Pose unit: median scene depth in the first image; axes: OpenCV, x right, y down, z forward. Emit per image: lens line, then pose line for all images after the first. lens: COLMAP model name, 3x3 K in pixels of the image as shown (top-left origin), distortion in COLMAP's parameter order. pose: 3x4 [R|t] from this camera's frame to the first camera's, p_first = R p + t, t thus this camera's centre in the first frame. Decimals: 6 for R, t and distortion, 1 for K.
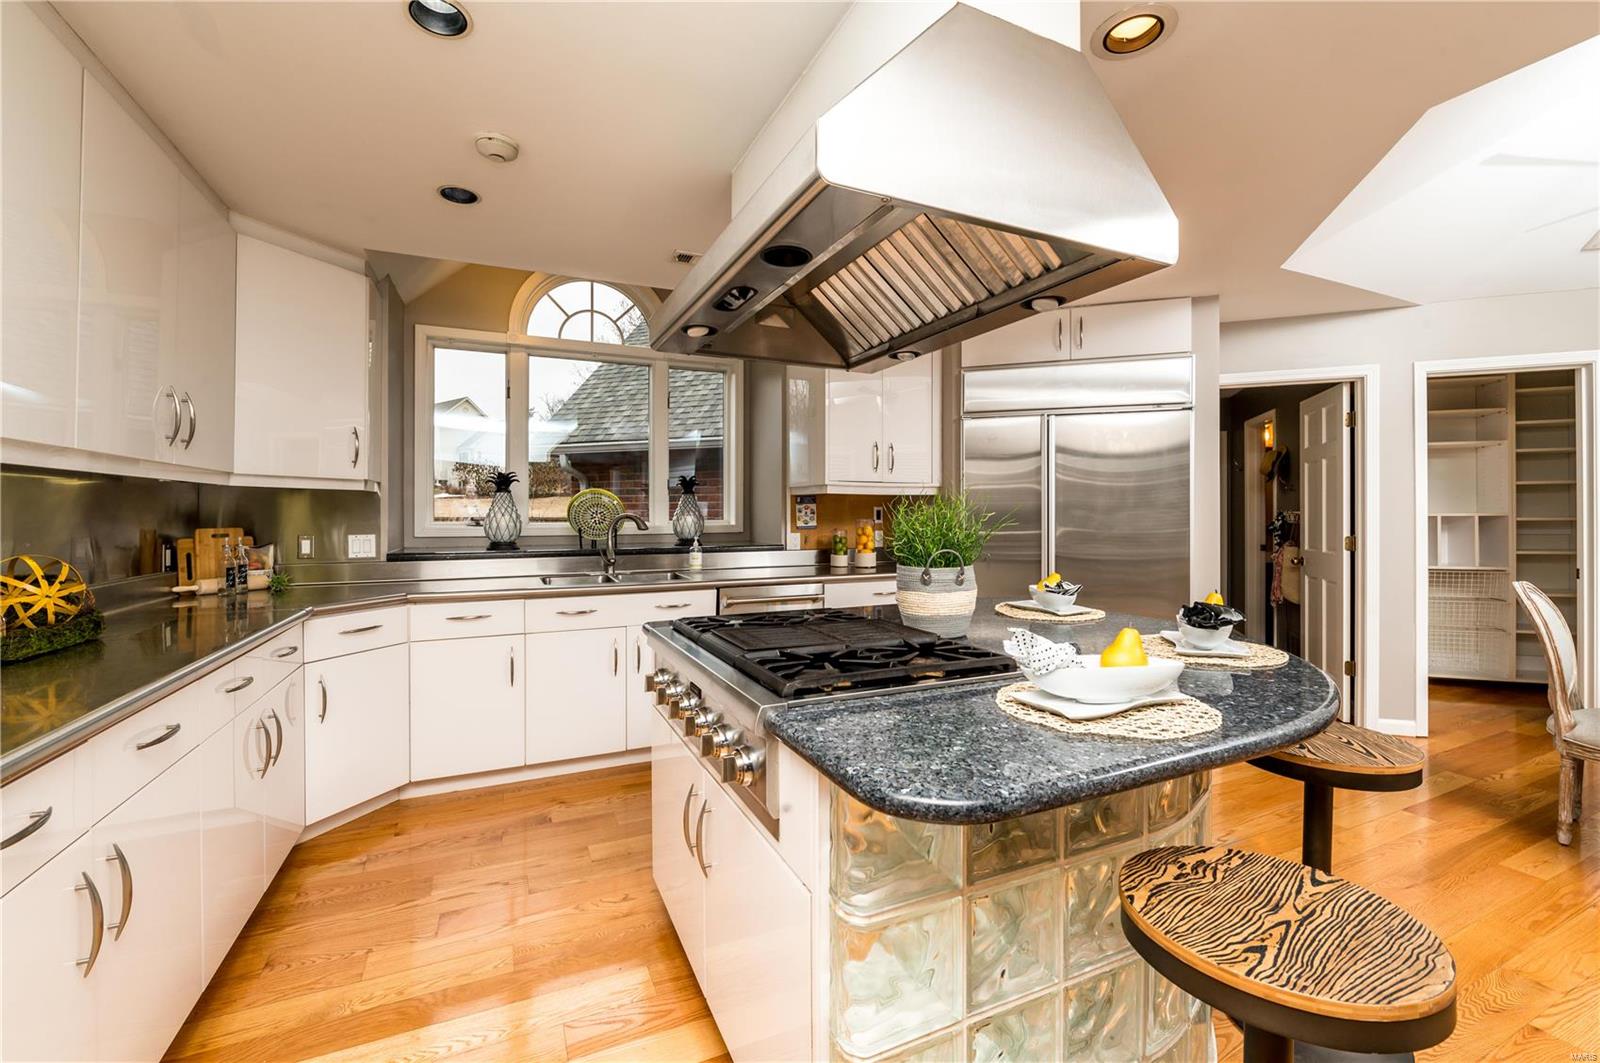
lens RADIAL K [[666.6, 0, 800.2], [0, 666.6, 518.8], [0, 0, 1]] dist [-0.001601, -0.000293]
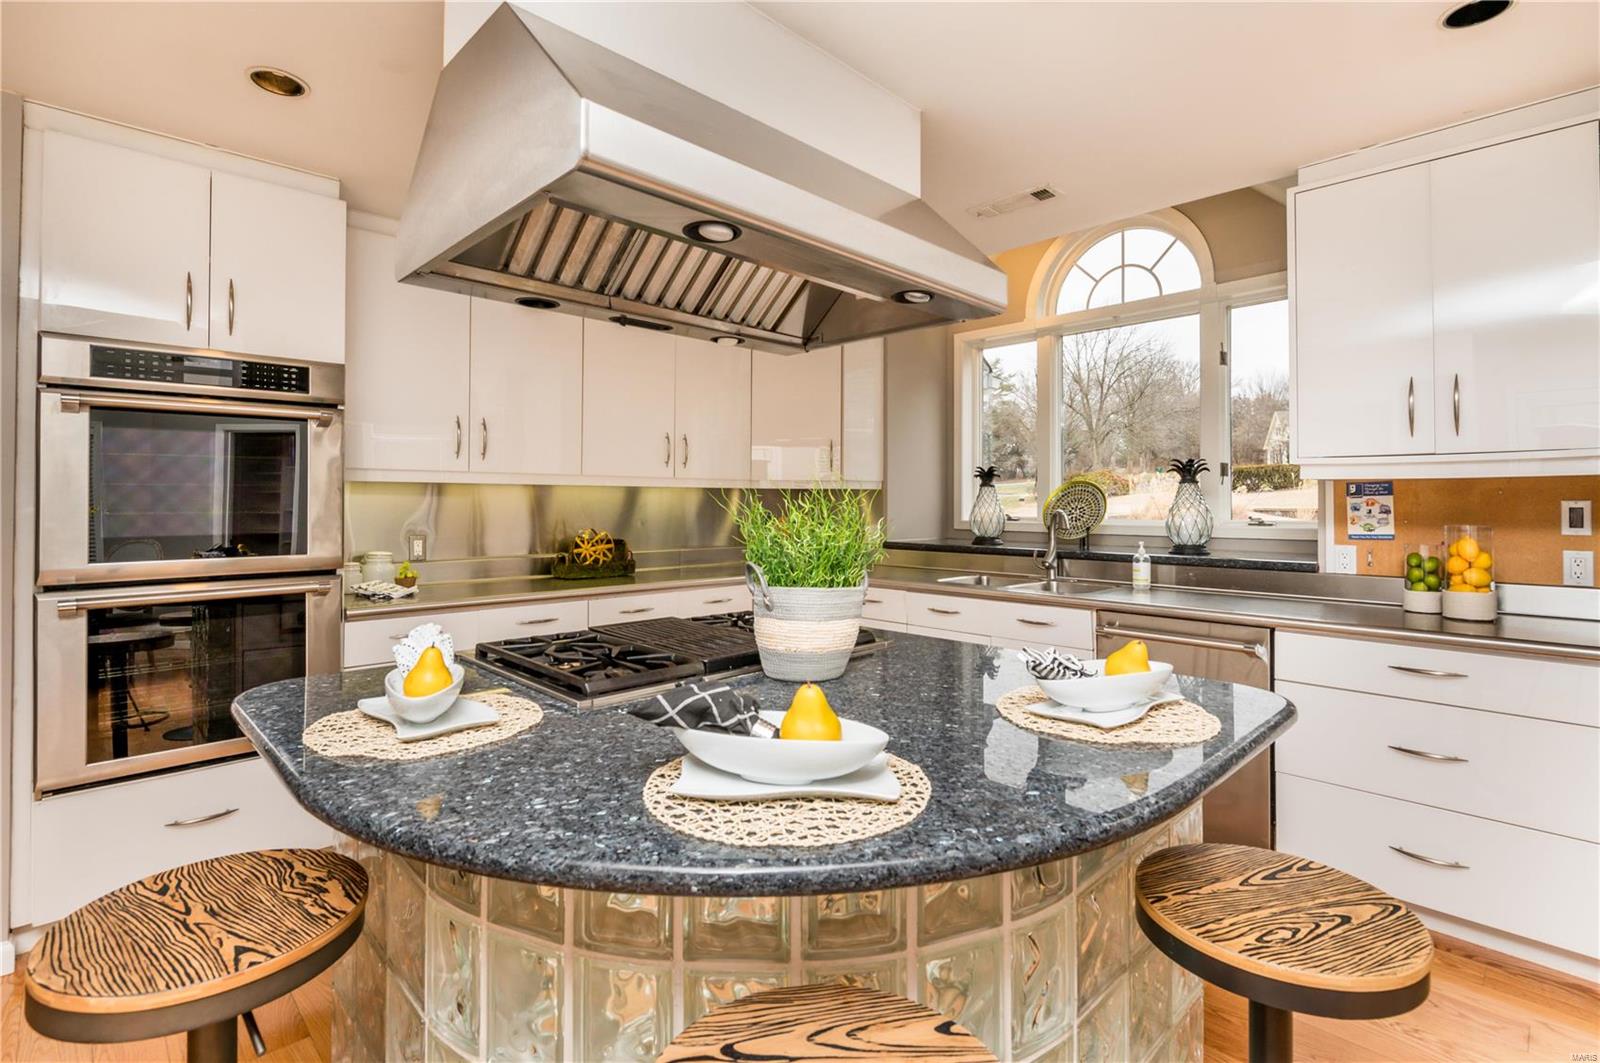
lens RADIAL K [[752.0, 0, 789.6], [0, 752.0, 494.1], [0, 0, 1]] dist [-0.006150, 0.000027]
pose [[0.326632, -0.008749, -0.945111, 0.522403], [-0.014688, 0.999789, -0.014331, -0.008511], [0.945037, 0.018562, 0.326435, 0.365877]]
